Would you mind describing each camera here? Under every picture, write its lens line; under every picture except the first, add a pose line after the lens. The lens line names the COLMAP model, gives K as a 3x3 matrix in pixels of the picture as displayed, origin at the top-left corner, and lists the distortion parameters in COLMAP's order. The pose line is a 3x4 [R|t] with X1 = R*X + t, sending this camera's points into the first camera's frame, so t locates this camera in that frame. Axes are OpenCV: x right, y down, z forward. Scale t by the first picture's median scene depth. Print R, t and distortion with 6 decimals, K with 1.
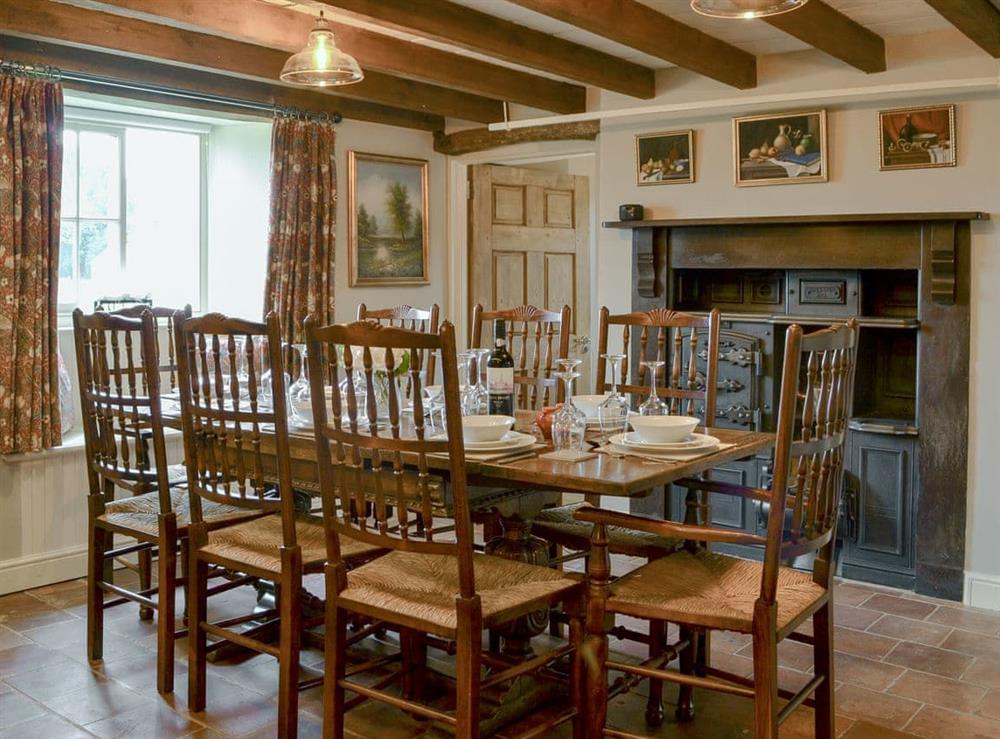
lens RADIAL K [[1009.2, 0, 498.6], [0, 1009.2, 370.2], [0, 0, 1]] dist [-0.087067, 0.000000]
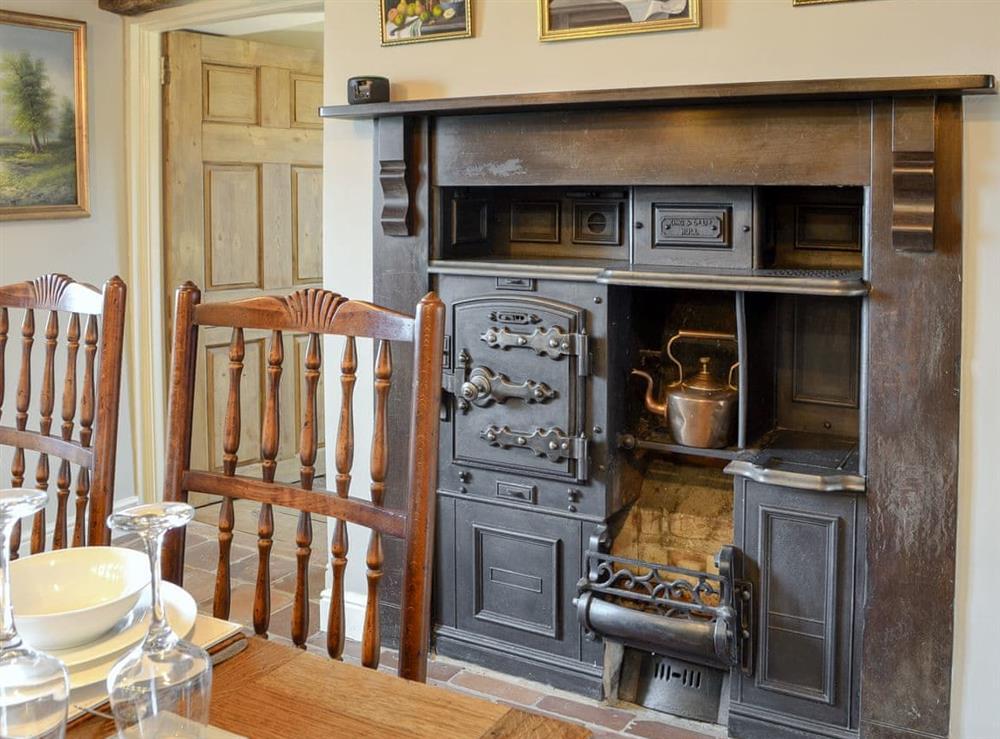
lens RADIAL K [[1009.2, 0, 501.1], [0, 1009.2, 369.4], [0, 0, 1]] dist [-0.087067, 0.000000]
pose [[0.989792, -0.029018, 0.139532, 0.132417], [0.017962, 0.996645, 0.079855, -0.044118], [-0.141381, -0.076533, 0.986992, 0.437467]]
